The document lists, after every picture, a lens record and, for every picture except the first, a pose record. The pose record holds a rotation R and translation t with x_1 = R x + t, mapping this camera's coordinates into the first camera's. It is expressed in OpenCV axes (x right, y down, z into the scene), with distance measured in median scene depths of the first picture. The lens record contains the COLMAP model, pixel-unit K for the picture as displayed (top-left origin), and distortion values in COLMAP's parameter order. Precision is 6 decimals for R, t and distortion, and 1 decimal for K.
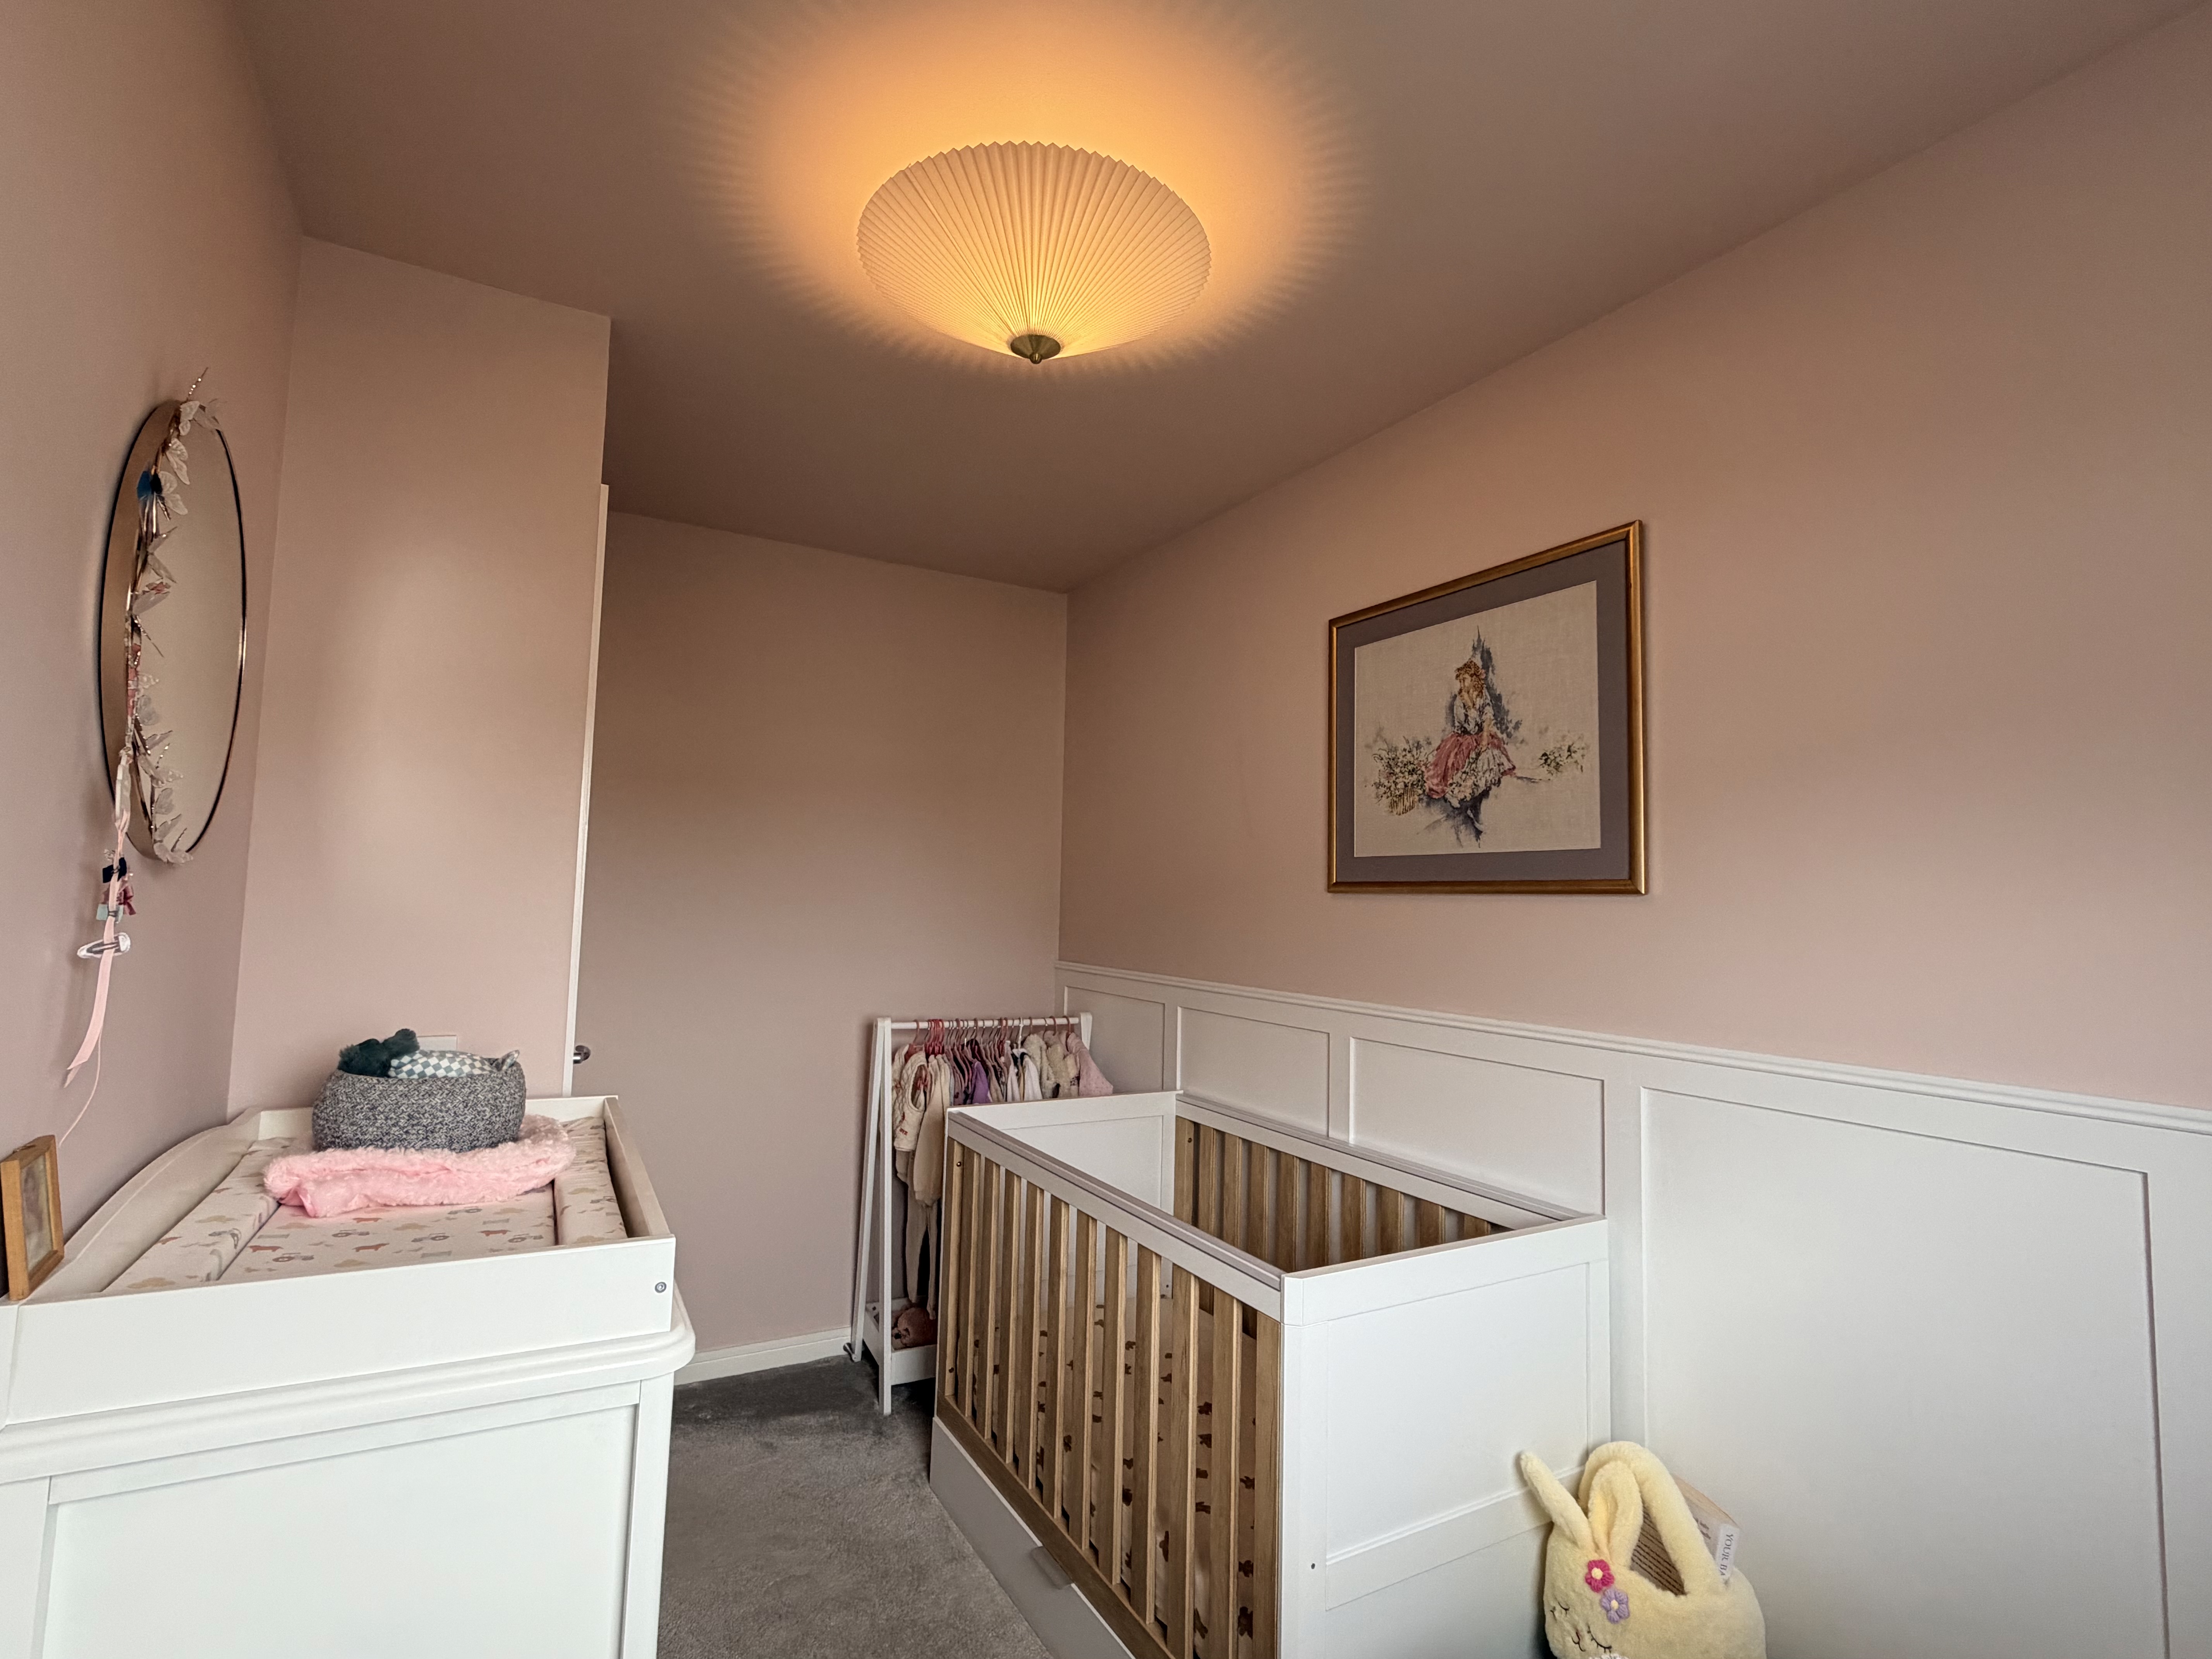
lens RADIAL K [[1060.0, 0, 1106.0], [0, 1060.0, 829.5], [0, 0, 1]] dist [-0.000334, -0.000095]
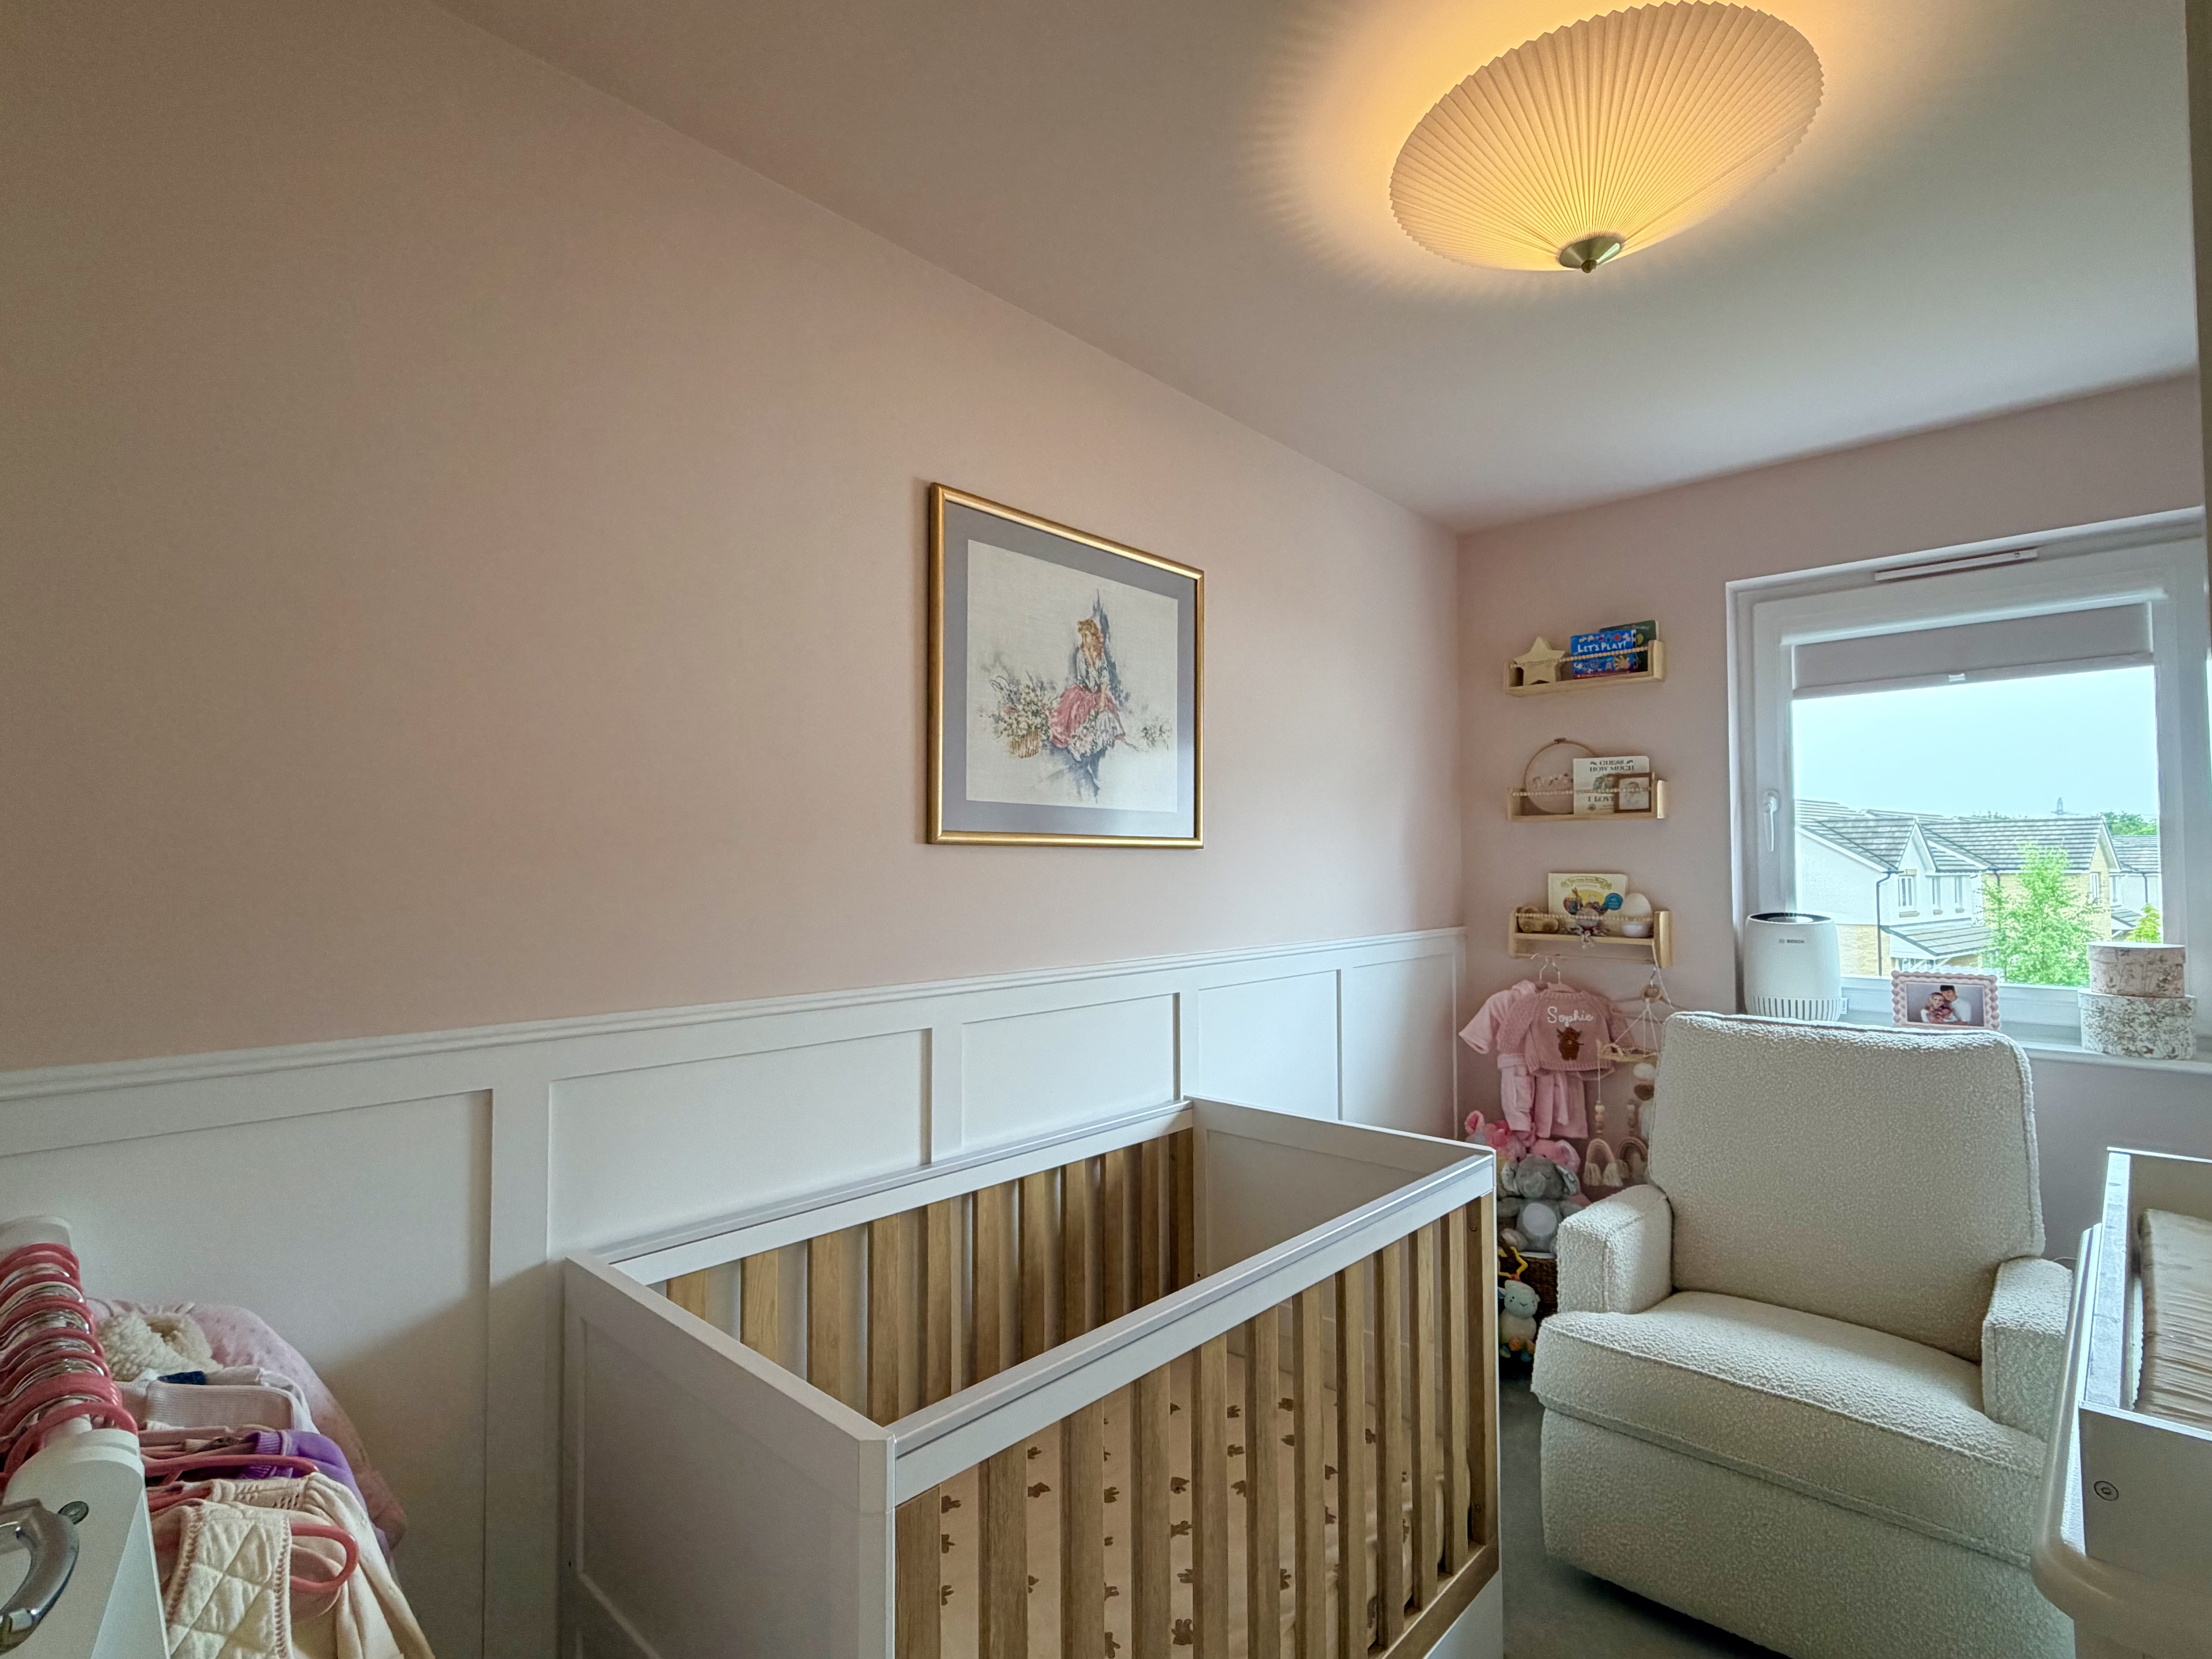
lens RADIAL K [[1060.0, 0, 1106.0], [0, 1060.0, 829.5], [0, 0, 1]] dist [-0.000334, -0.000095]
pose [[-0.299935, 0.004860, 0.953947, -0.628825], [-0.073844, 0.996868, -0.028296, 0.069944], [-0.951097, -0.078930, -0.298637, 1.264884]]
